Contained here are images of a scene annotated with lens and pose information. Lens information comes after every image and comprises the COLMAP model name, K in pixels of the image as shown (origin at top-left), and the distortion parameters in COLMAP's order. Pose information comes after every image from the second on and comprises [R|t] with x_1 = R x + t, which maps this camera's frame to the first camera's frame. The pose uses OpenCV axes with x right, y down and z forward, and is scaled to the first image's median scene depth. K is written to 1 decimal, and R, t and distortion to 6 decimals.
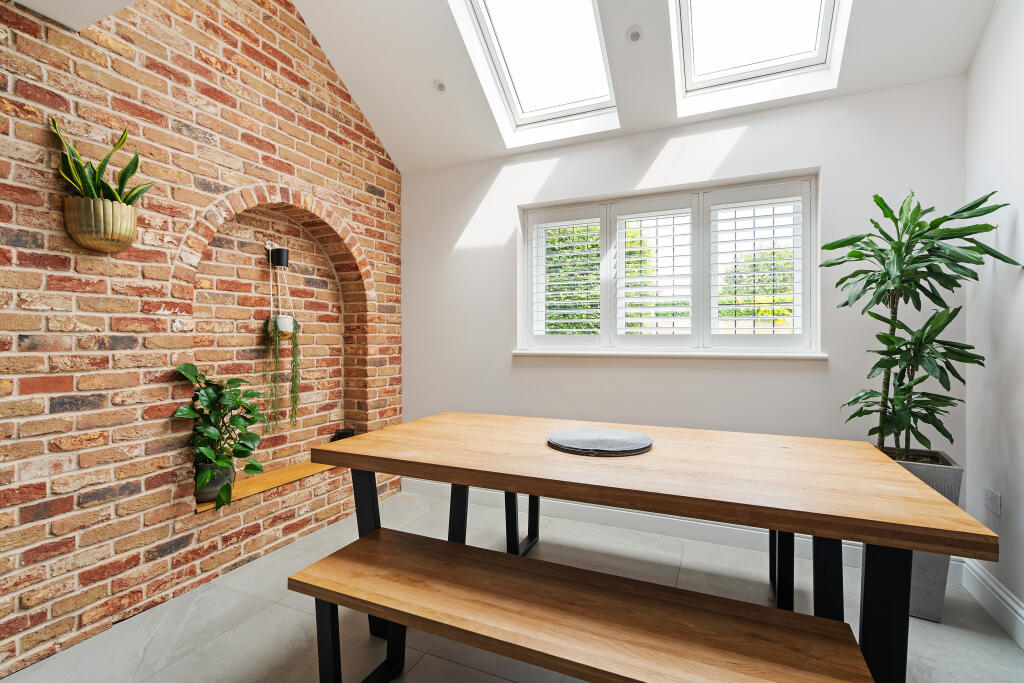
lens RADIAL K [[472.0, 0, 518.5], [0, 472.0, 339.5], [0, 0, 1]] dist [-0.000932, -0.000047]
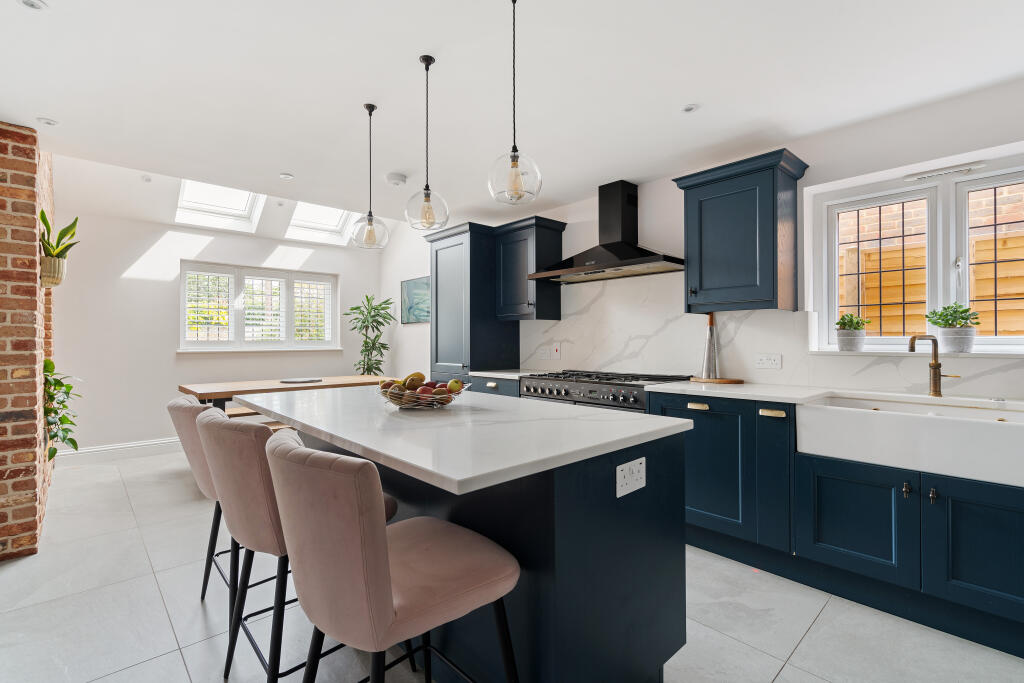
lens RADIAL K [[472.0, 0, 514.1], [0, 472.0, 339.7], [0, 0, 1]] dist [-0.000932, -0.000047]
pose [[0.367292, 0.003371, 0.930100, -1.195416], [0.006094, 0.999963, -0.006031, 0.005387], [-0.930086, 0.007883, 0.367258, -0.696409]]
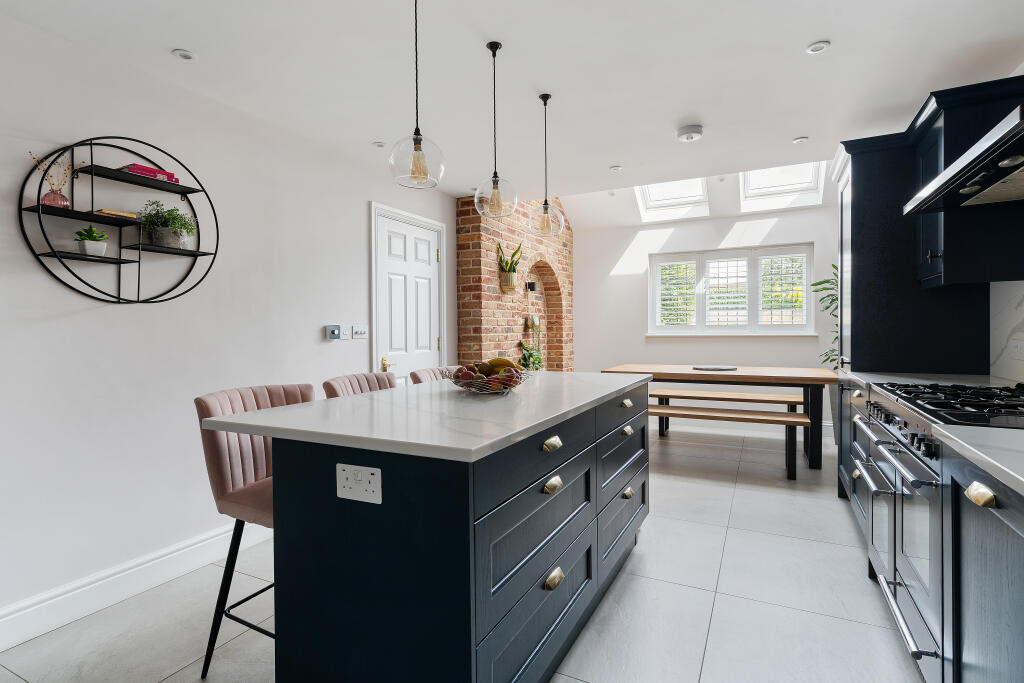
lens RADIAL K [[516.1, 0, 514.0], [0, 516.1, 335.9], [0, 0, 1]] dist [0.006646, 0.001291]
pose [[0.999487, -0.007540, -0.031137, -0.511934], [0.007861, 0.999917, 0.010186, 0.006729], [0.031058, -0.010425, 0.999463, -1.110612]]
